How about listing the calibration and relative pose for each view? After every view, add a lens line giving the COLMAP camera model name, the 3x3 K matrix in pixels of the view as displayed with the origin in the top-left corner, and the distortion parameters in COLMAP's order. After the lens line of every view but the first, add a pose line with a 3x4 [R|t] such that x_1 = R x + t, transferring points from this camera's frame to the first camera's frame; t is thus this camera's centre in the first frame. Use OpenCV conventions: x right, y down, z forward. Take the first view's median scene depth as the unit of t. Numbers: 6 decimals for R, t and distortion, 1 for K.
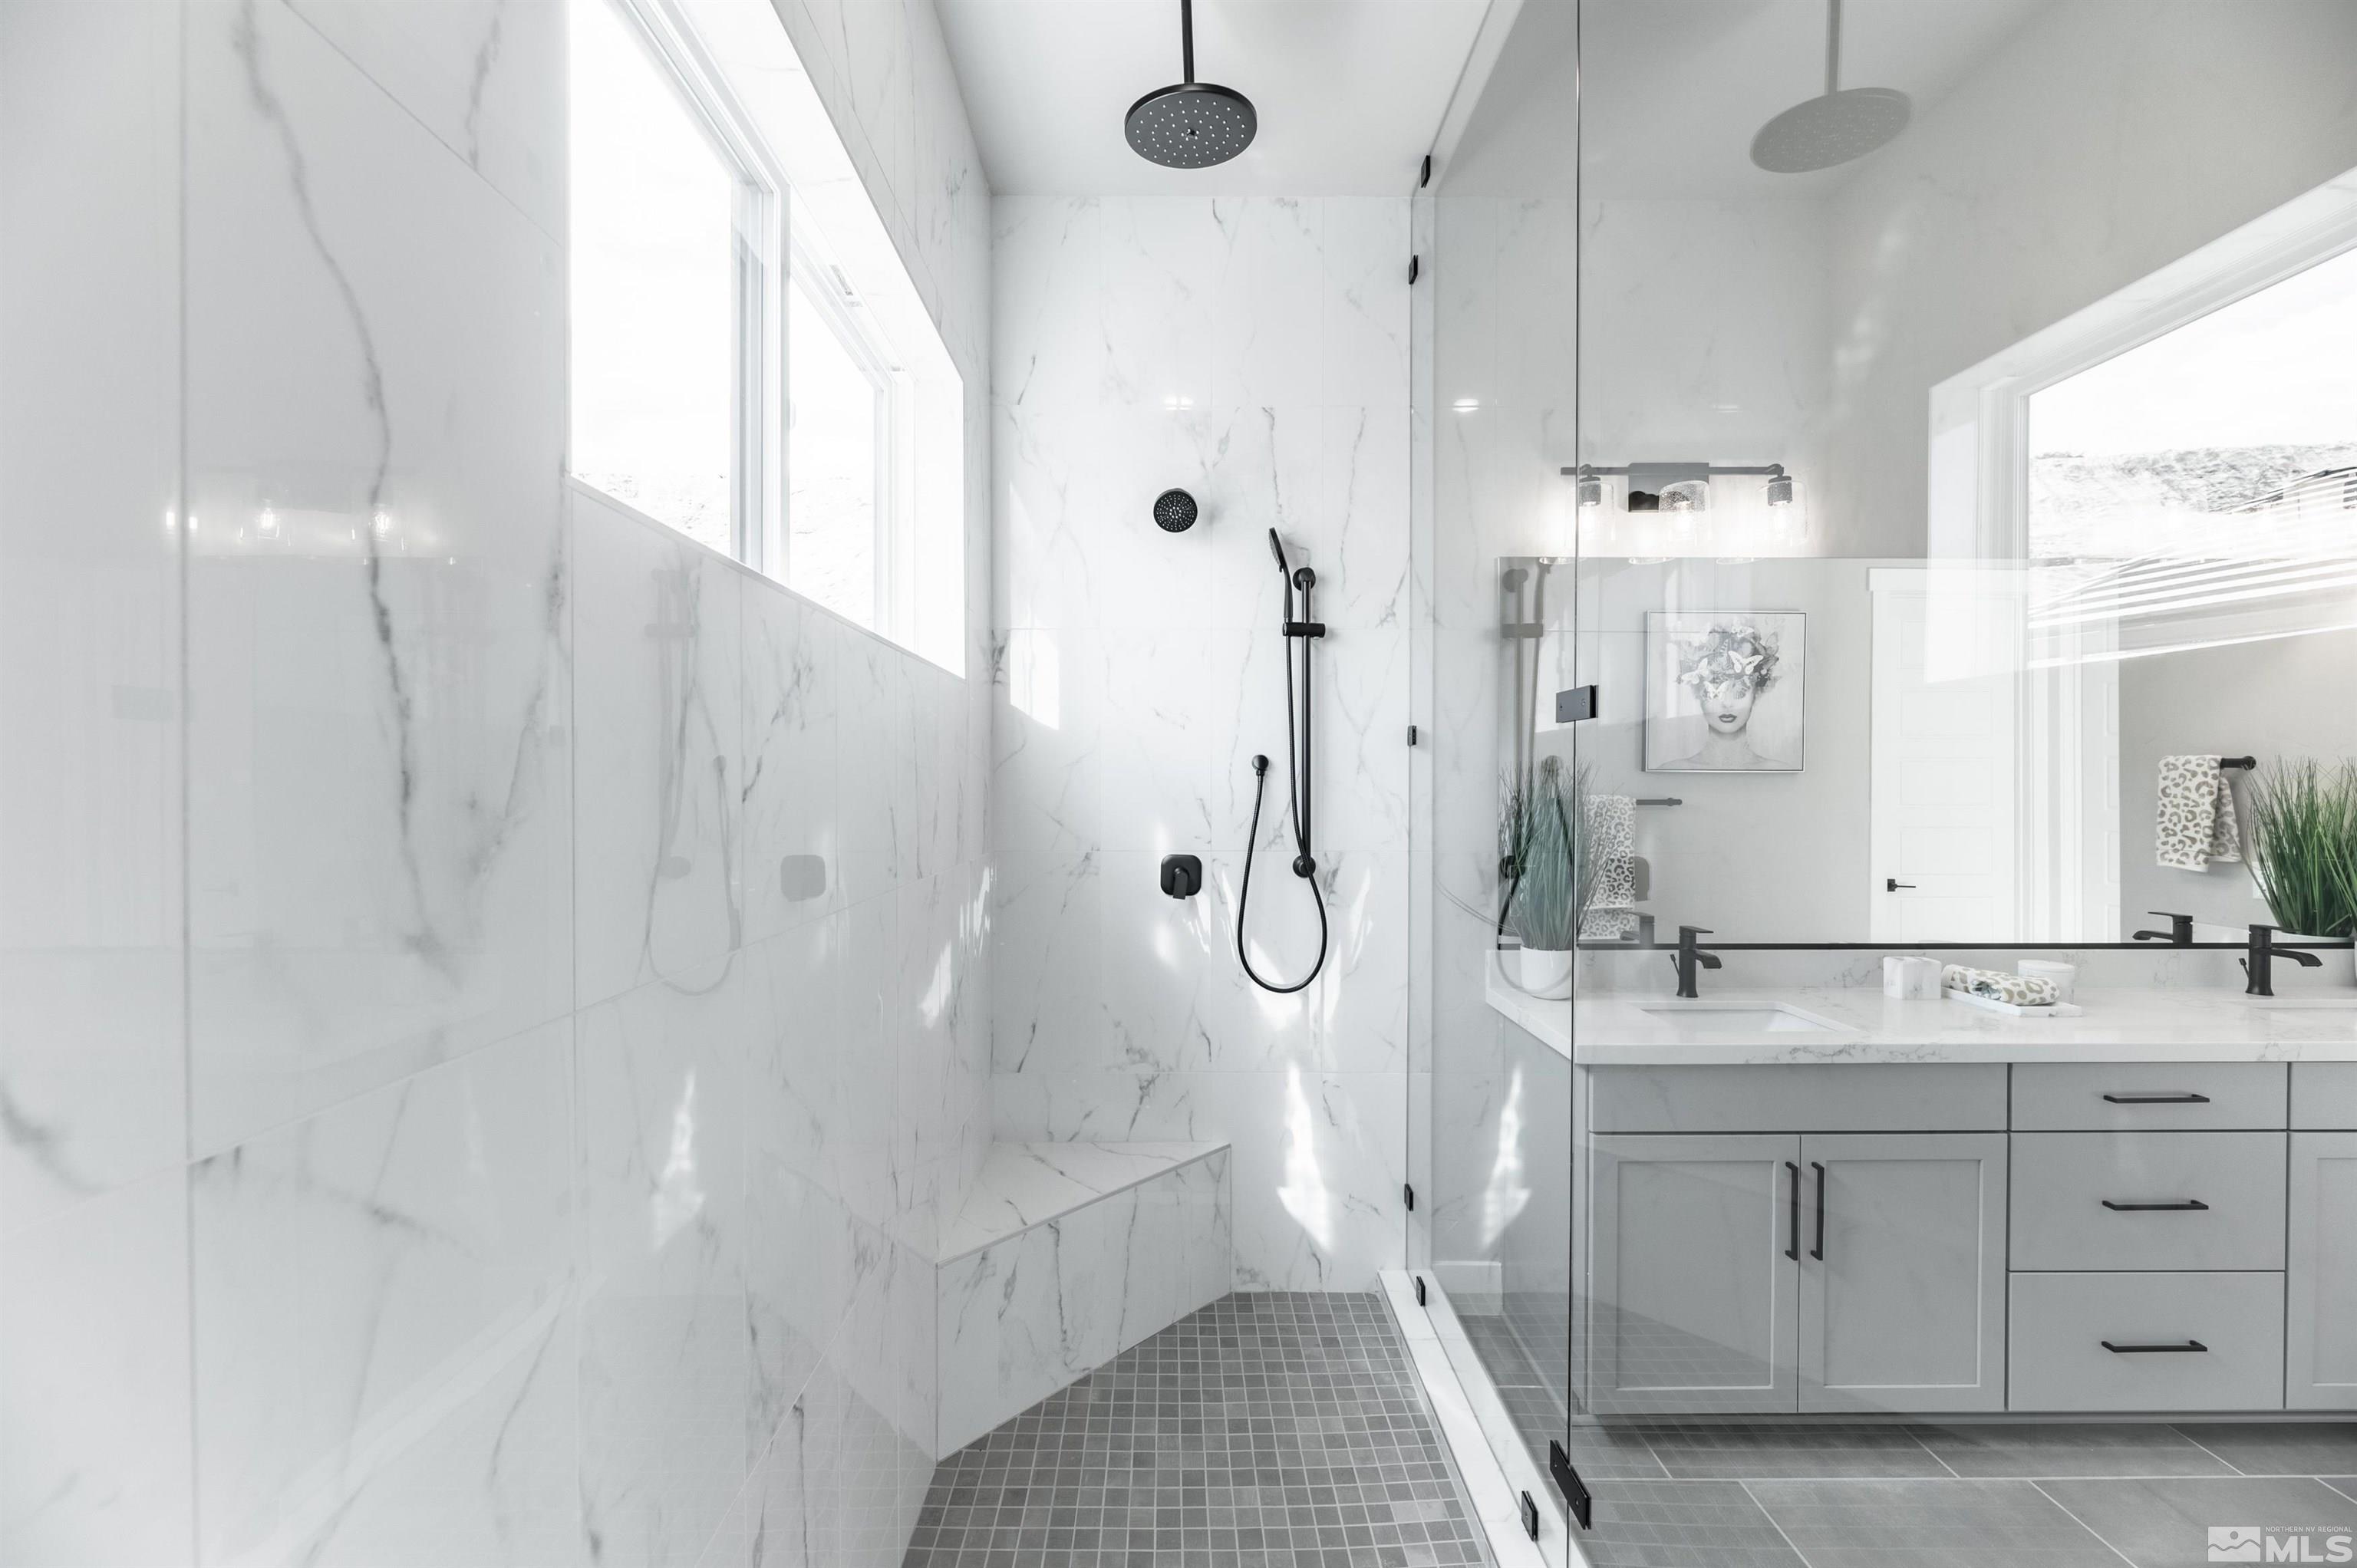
lens RADIAL K [[957.4, 0, 1174.8], [0, 957.4, 789.6], [0, 0, 1]] dist [0.001077, -0.000067]
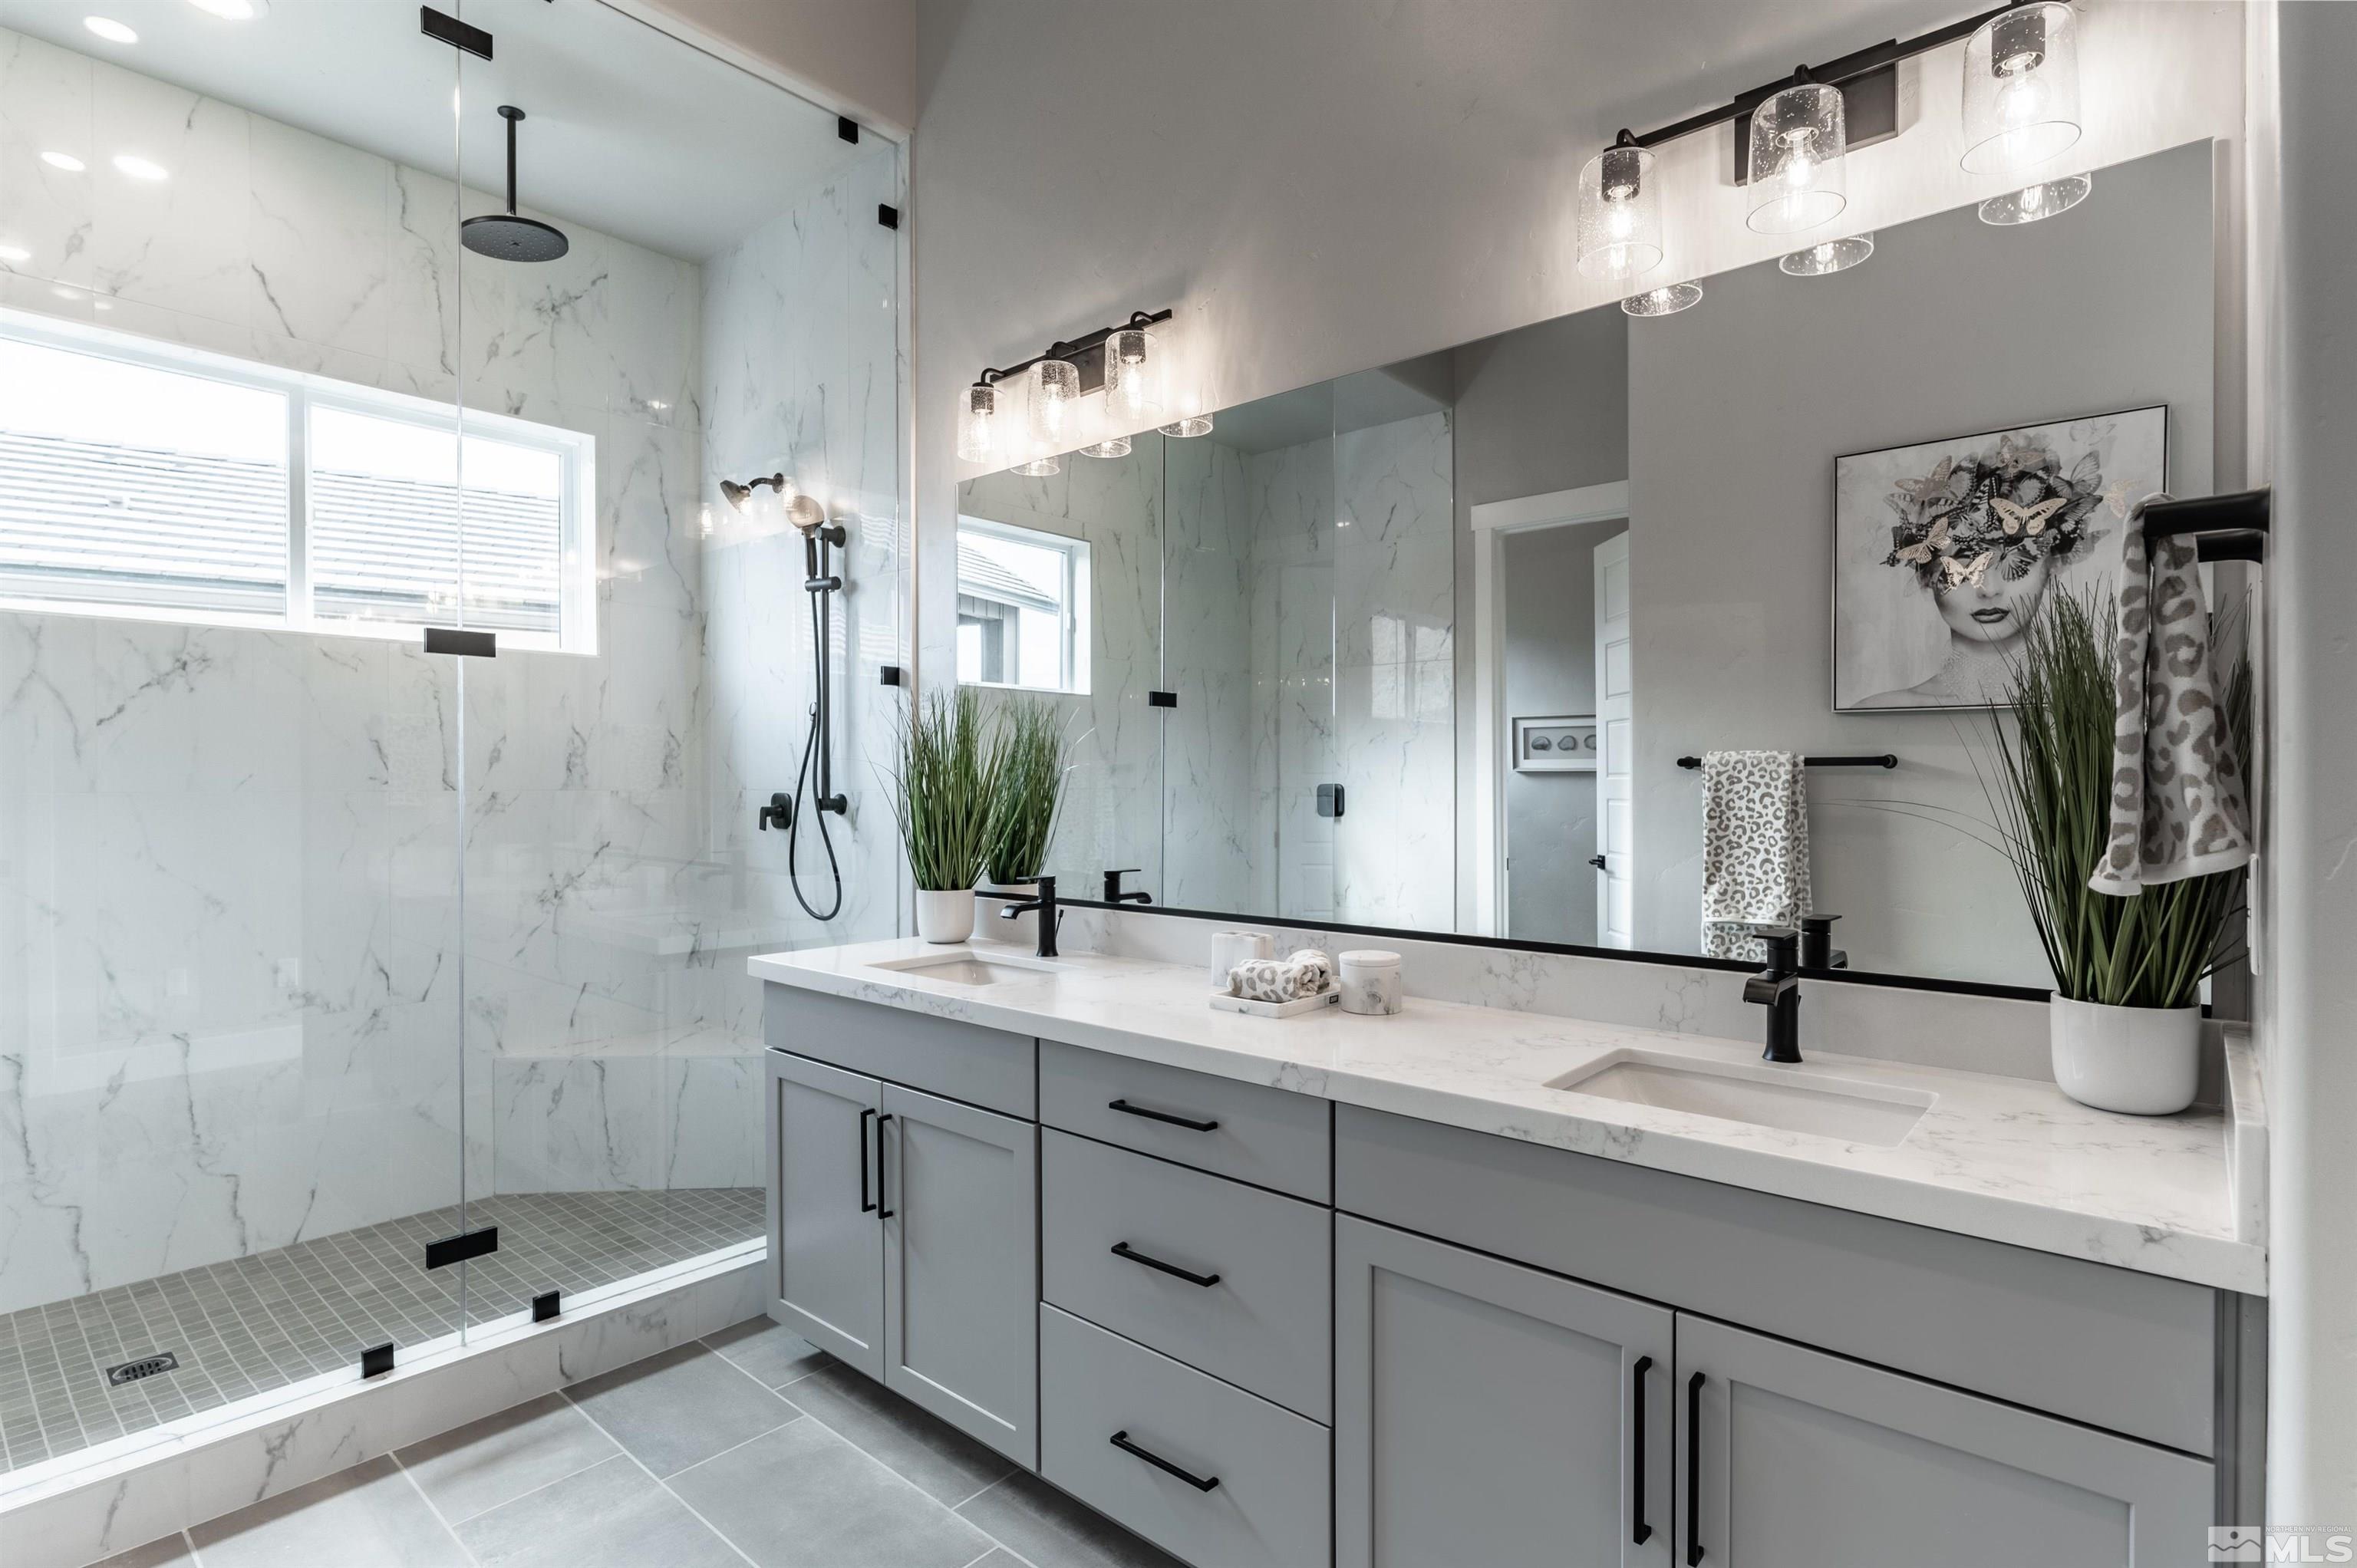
lens RADIAL K [[1176.4, 0, 1203.2], [0, 1176.4, 784.6], [0, 0, 1]] dist [-0.023423, -0.000112]
pose [[0.746299, -0.001851, -0.665608, 0.691291], [-0.003317, 0.999973, -0.006500, 0.034731], [0.665602, 0.007058, 0.746273, 0.155644]]
